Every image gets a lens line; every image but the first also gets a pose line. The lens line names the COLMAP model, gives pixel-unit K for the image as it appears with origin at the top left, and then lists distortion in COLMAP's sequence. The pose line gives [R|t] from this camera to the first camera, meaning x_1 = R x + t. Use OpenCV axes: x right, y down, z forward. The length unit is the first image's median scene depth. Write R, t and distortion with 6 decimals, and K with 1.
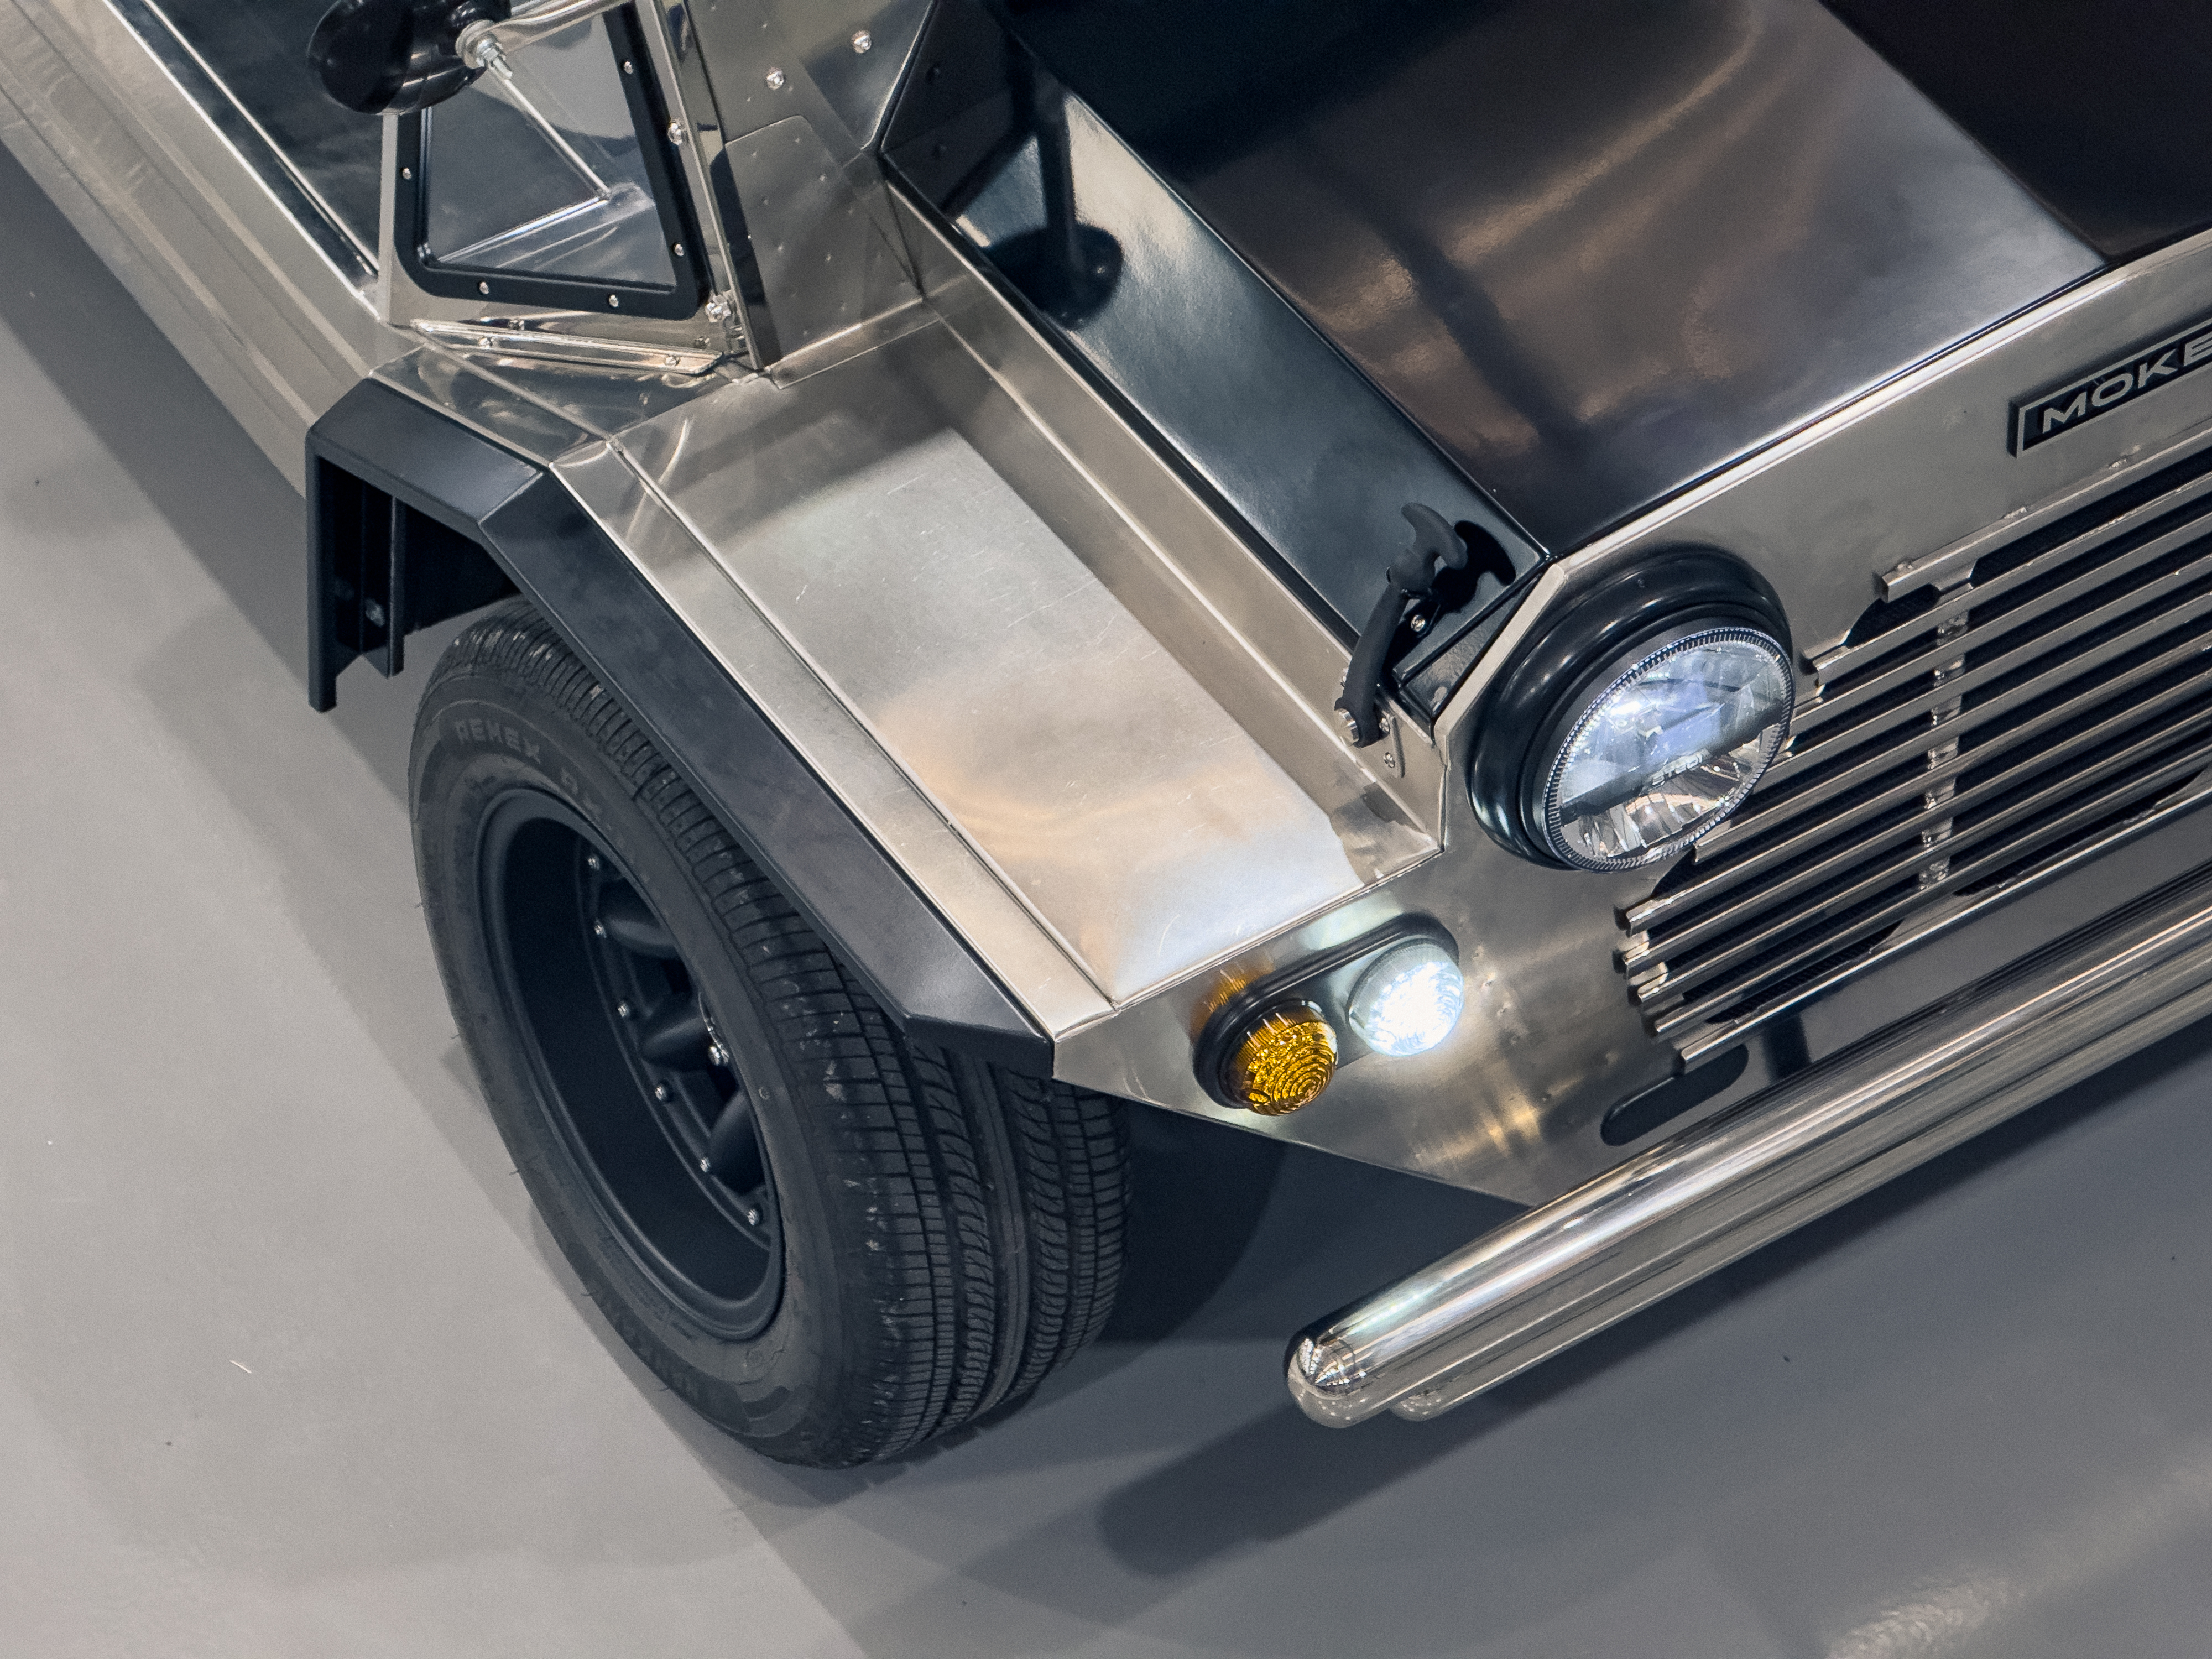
lens RADIAL K [[7689.1, 0, 1106.0], [0, 7689.1, 829.5], [0, 0, 1]] dist [0.244816, -0.493203]
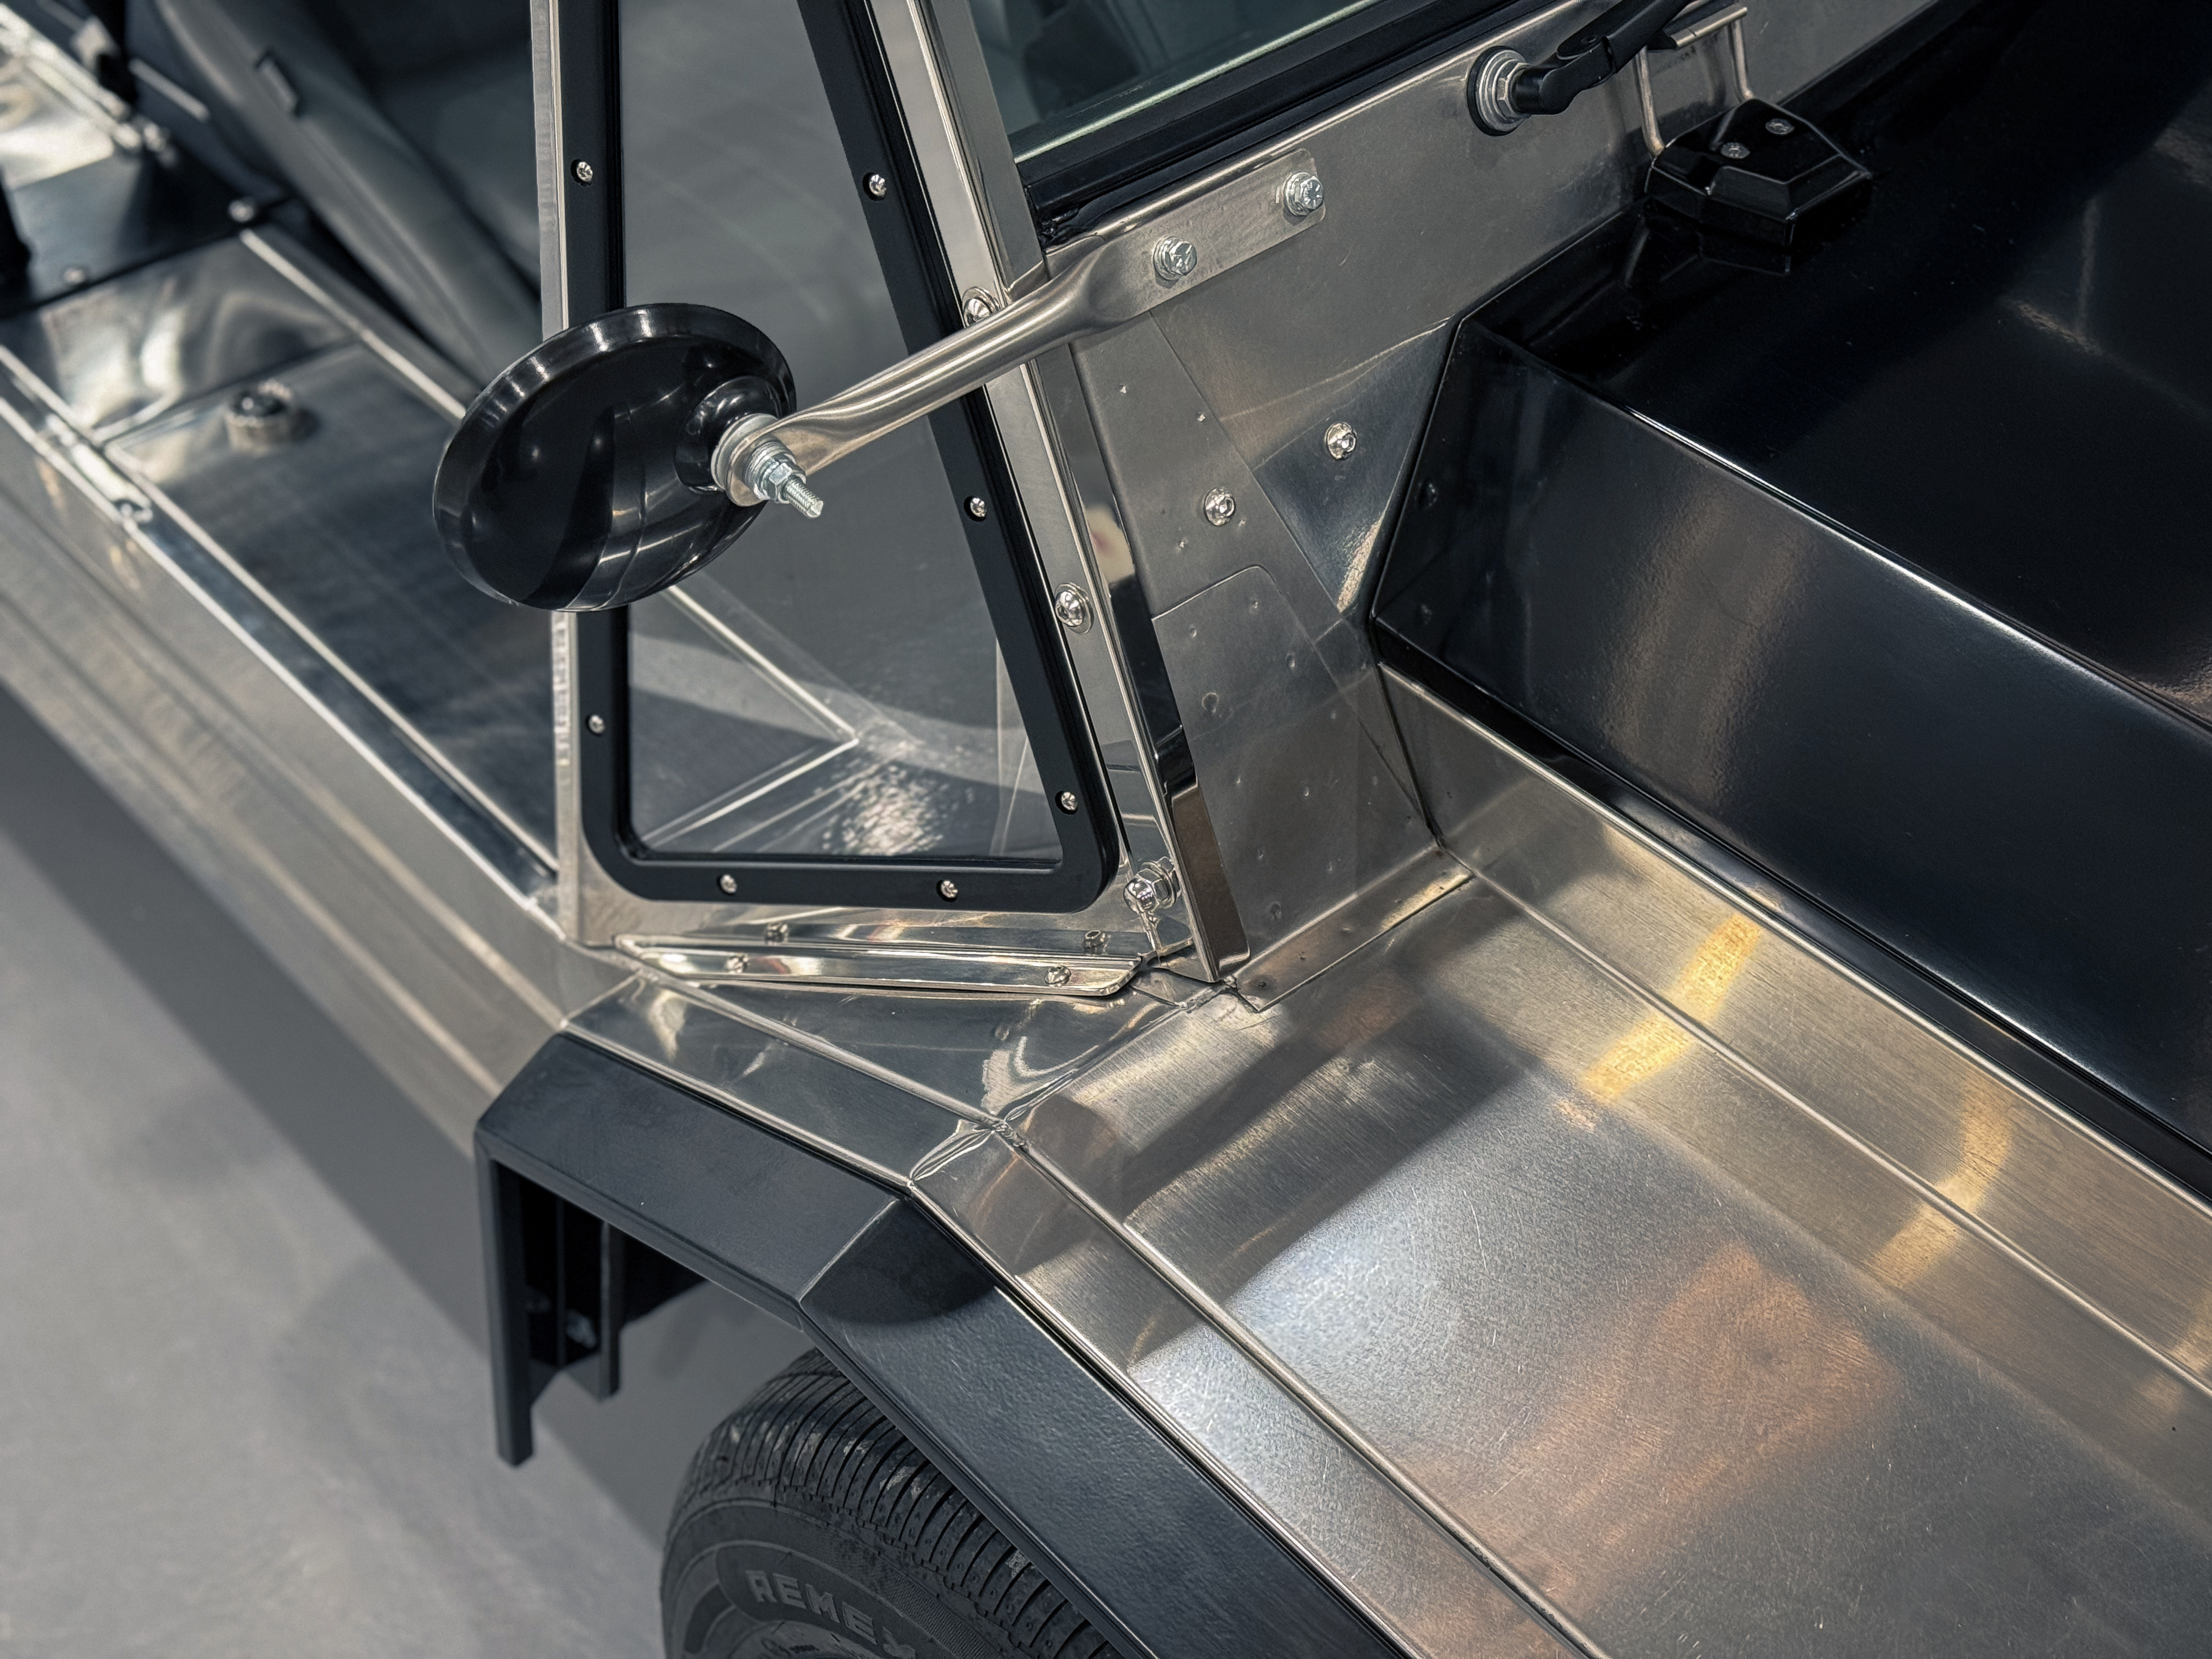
lens RADIAL K [[3121.5, 0, 1106.0], [0, 3121.5, 829.5], [0, 0, 1]] dist [0.138010, -0.034753]
pose [[0.989903, -0.088047, 0.111087, -0.080995], [0.094103, 0.994281, -0.050498, -0.060473], [-0.106006, 0.060442, 0.992527, 0.756822]]
